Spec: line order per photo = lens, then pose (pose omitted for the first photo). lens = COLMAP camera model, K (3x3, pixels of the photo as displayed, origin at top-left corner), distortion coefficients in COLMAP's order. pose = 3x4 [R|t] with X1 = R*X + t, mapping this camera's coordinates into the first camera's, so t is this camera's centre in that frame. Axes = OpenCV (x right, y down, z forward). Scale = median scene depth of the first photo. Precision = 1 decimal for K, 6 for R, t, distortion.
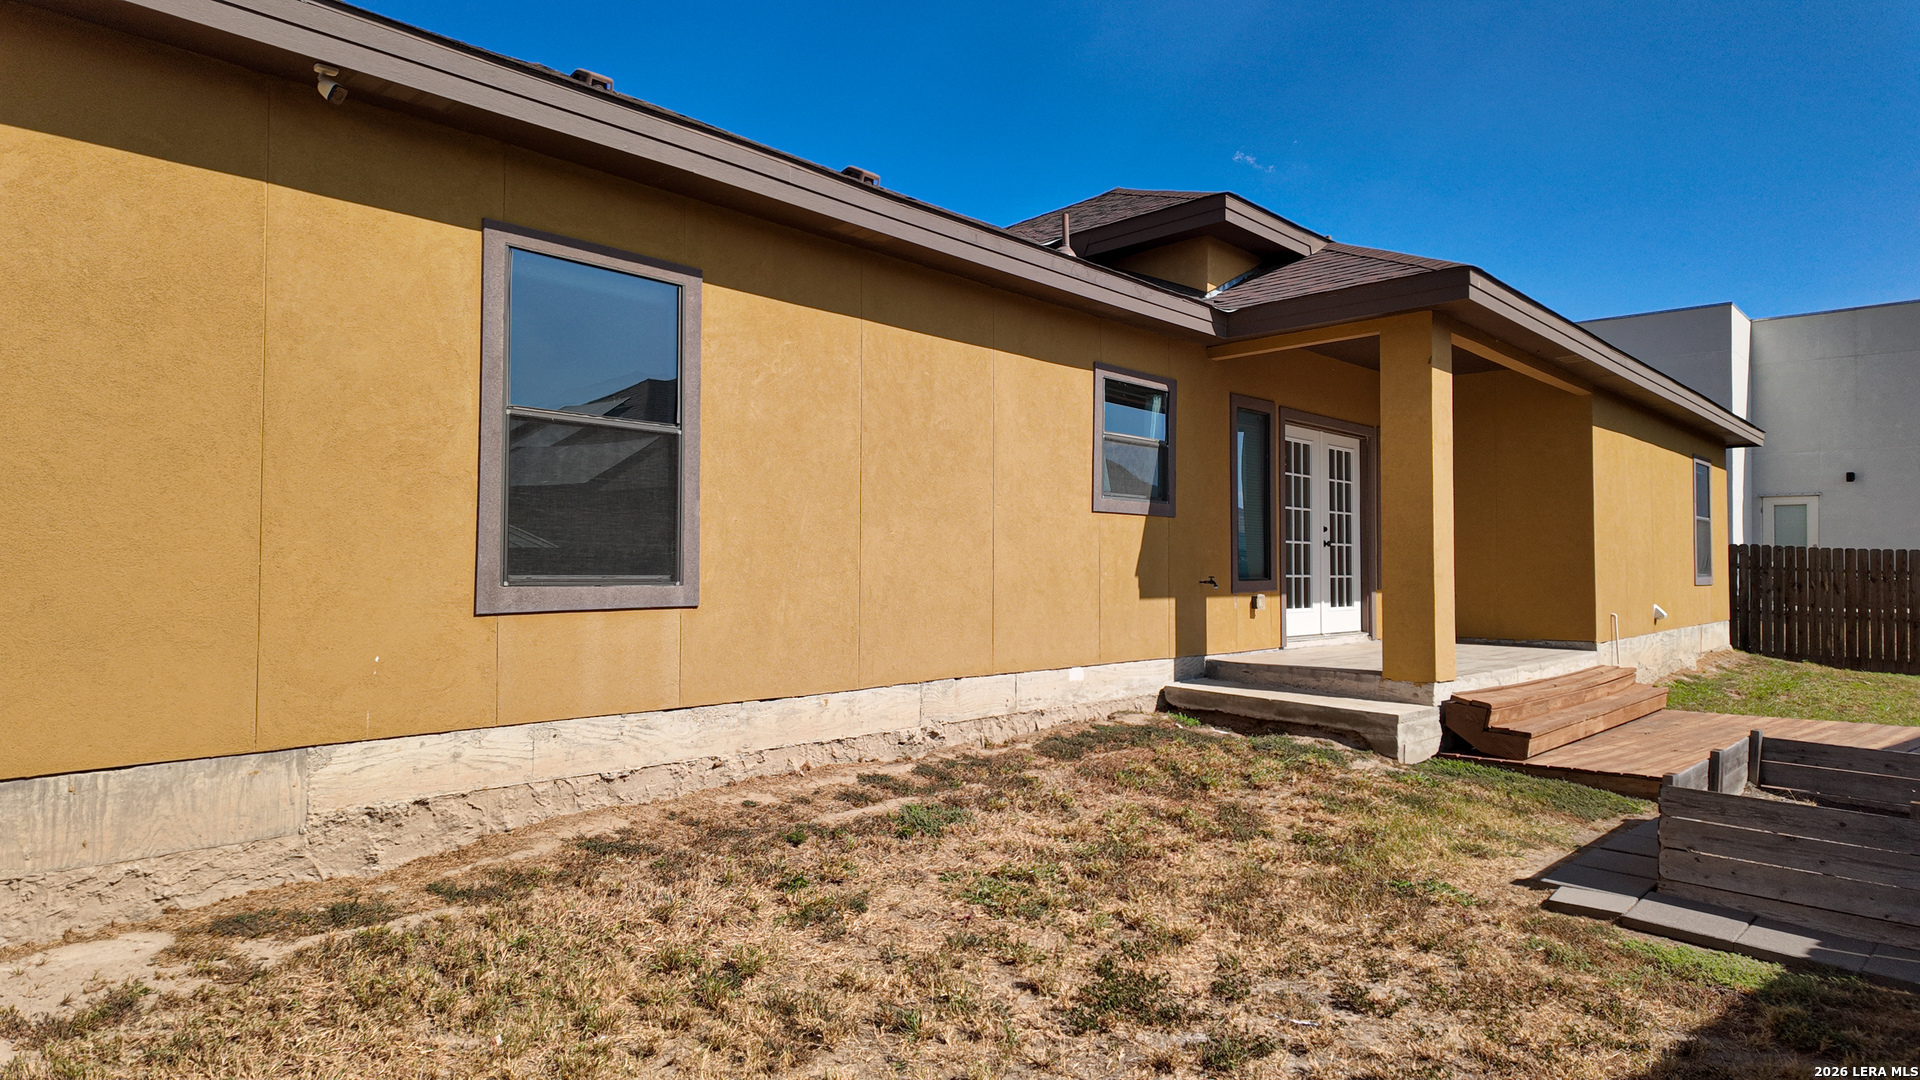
lens RADIAL K [[1078.1, 0, 960.0], [0, 1078.1, 540.0], [0, 0, 1]] dist [0.049908, -0.086662]
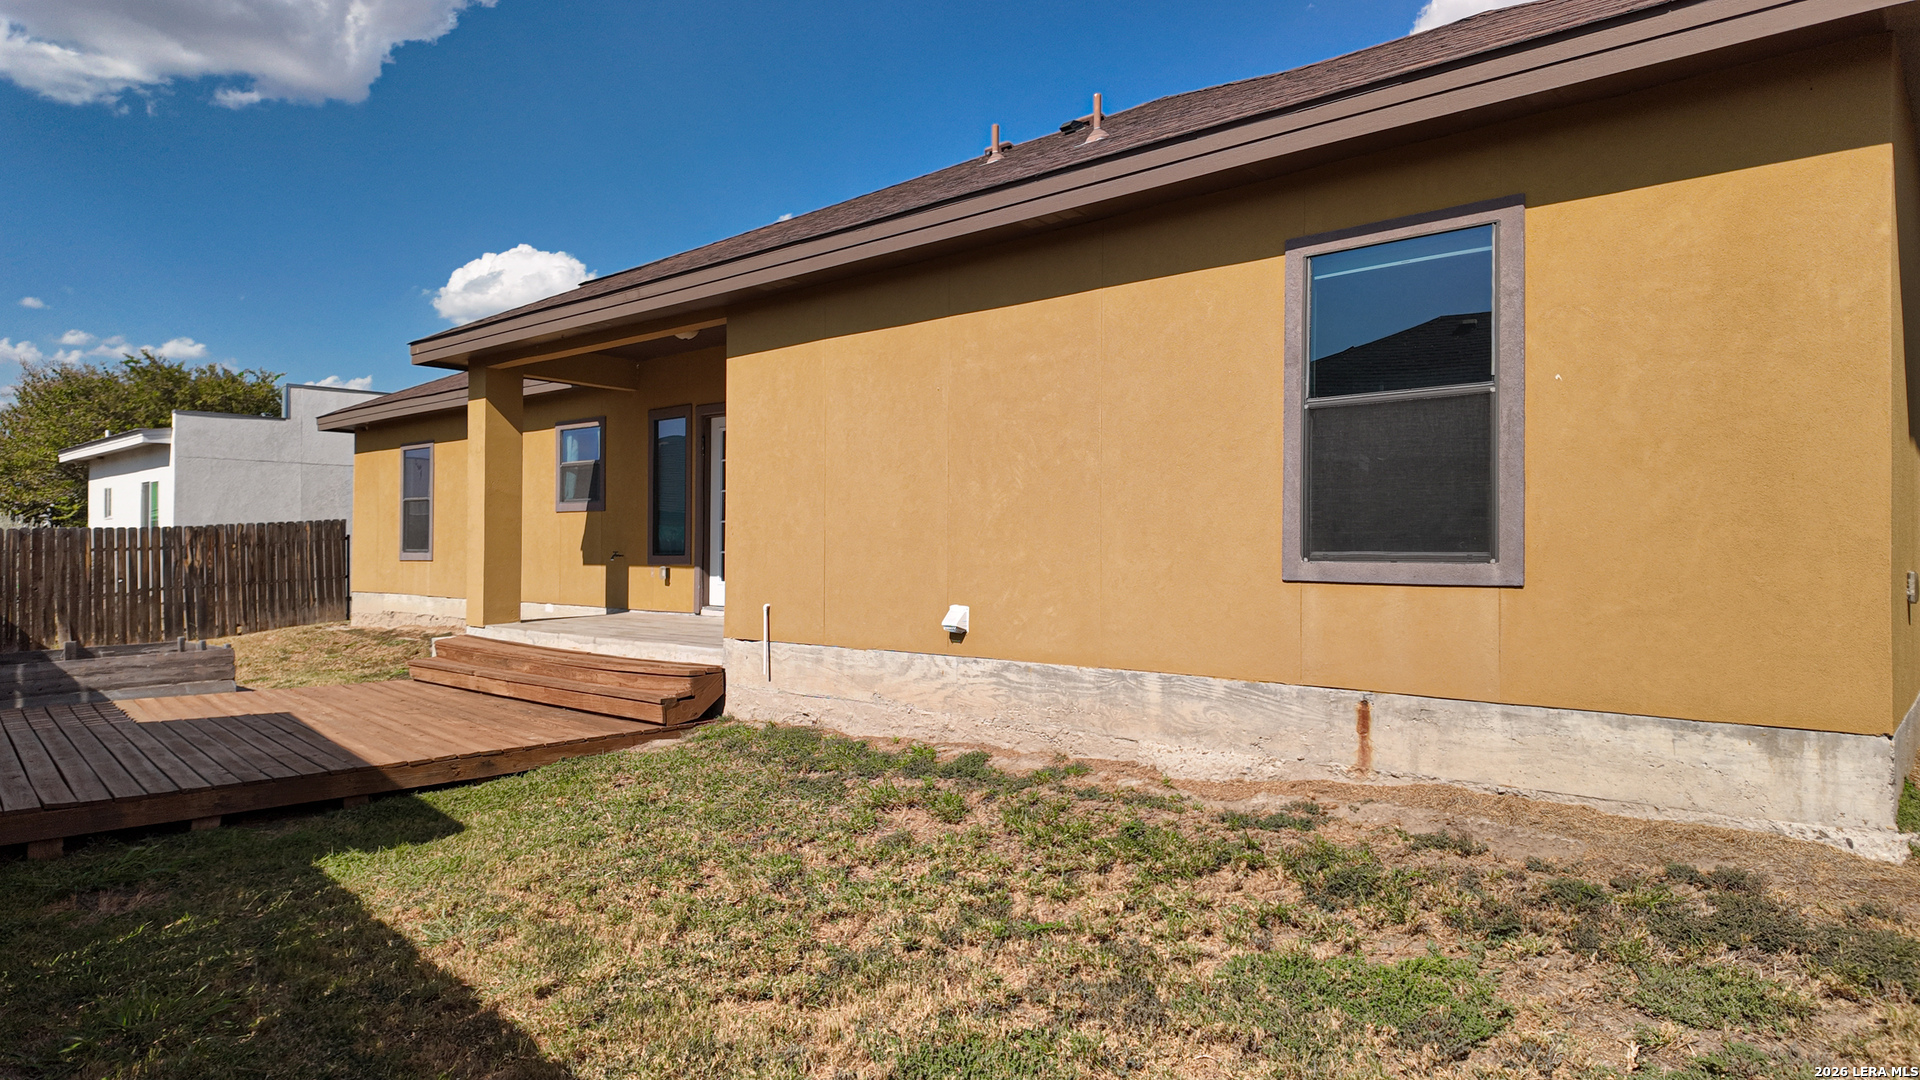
lens RADIAL K [[1108.2, 0, 969.9], [0, 1108.2, 538.8], [0, 0, 1]] dist [0.080261, -0.098626]
pose [[0.074943, -0.006304, -0.997168, 1.502472], [0.029497, 0.999556, -0.004102, 0.032817], [0.996751, -0.029106, 0.075096, 1.193279]]
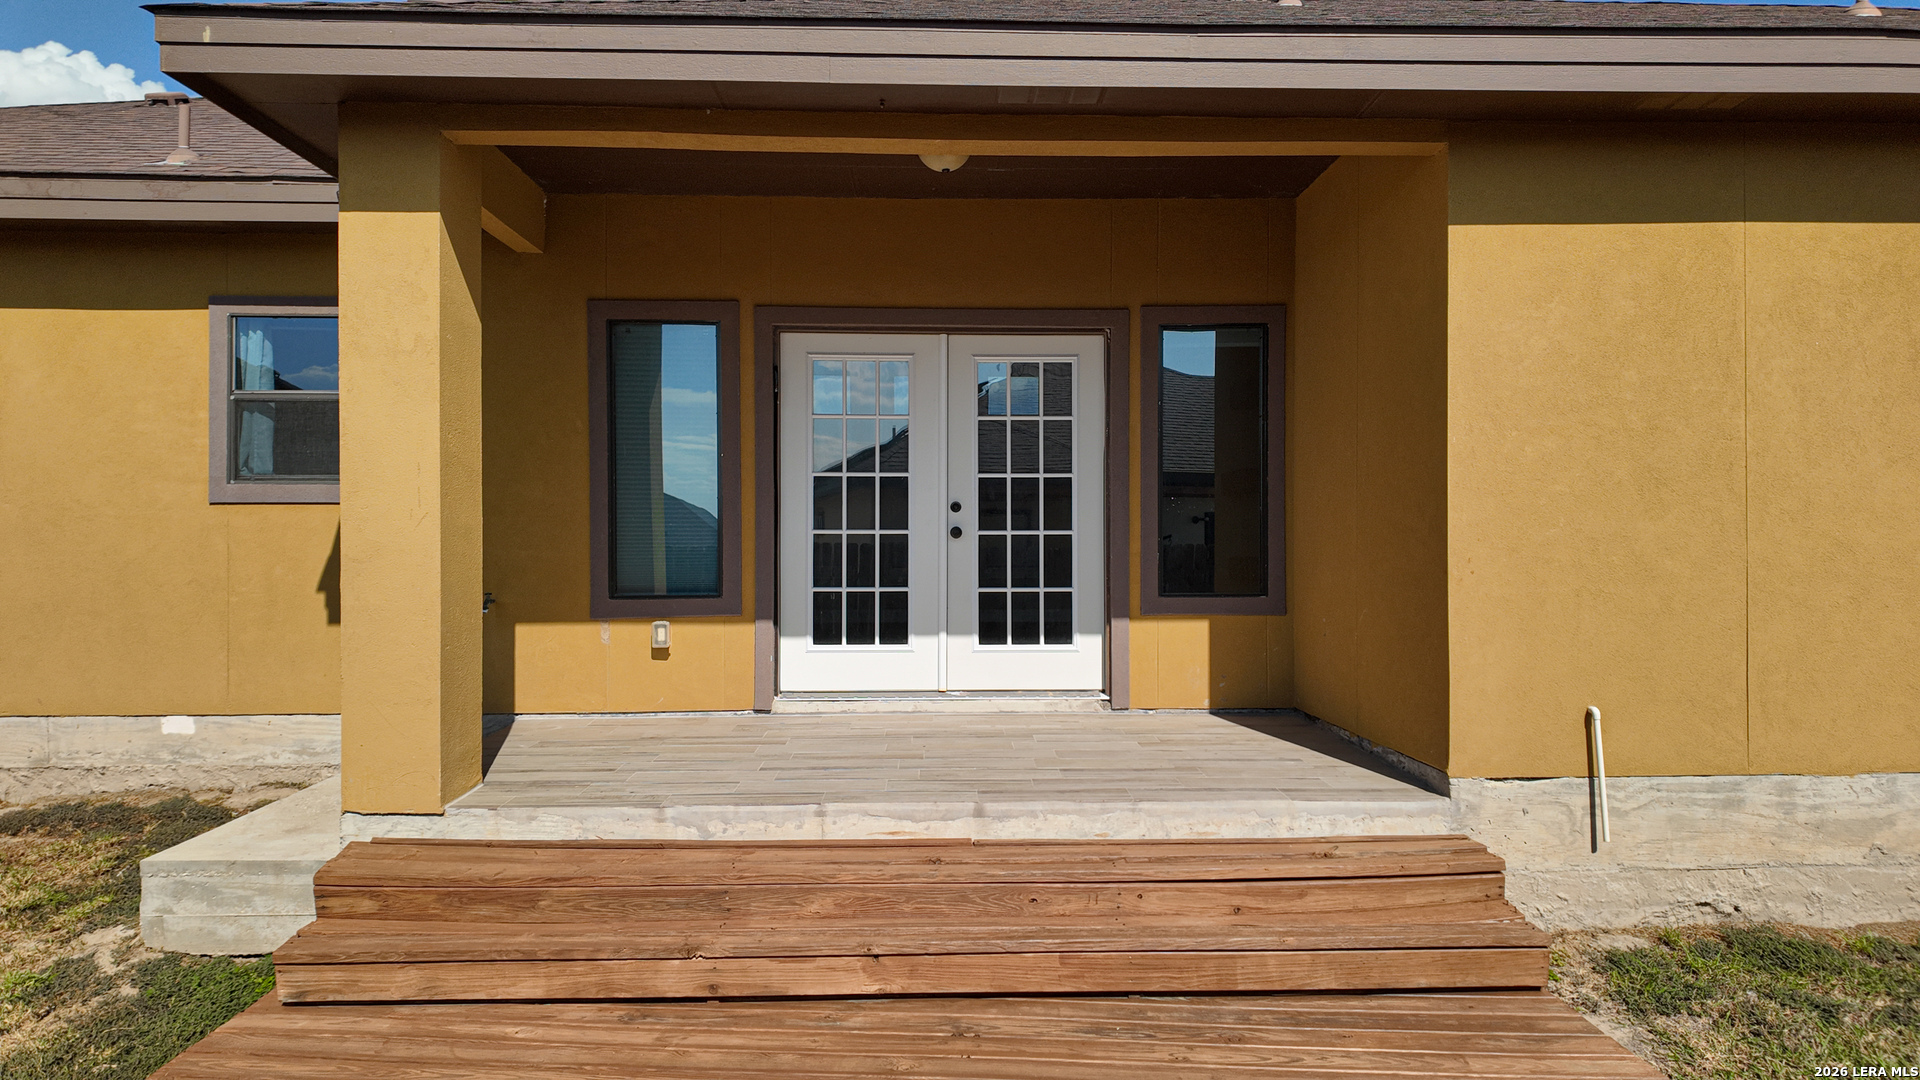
lens RADIAL K [[1141.2, 0, 966.9], [0, 1141.2, 536.1], [0, 0, 1]] dist [0.054738, -0.050979]
pose [[0.726939, 0.001689, -0.686700, 0.806691], [0.024048, 0.999321, 0.027915, -0.011012], [0.686281, -0.036806, 0.726405, 0.617352]]
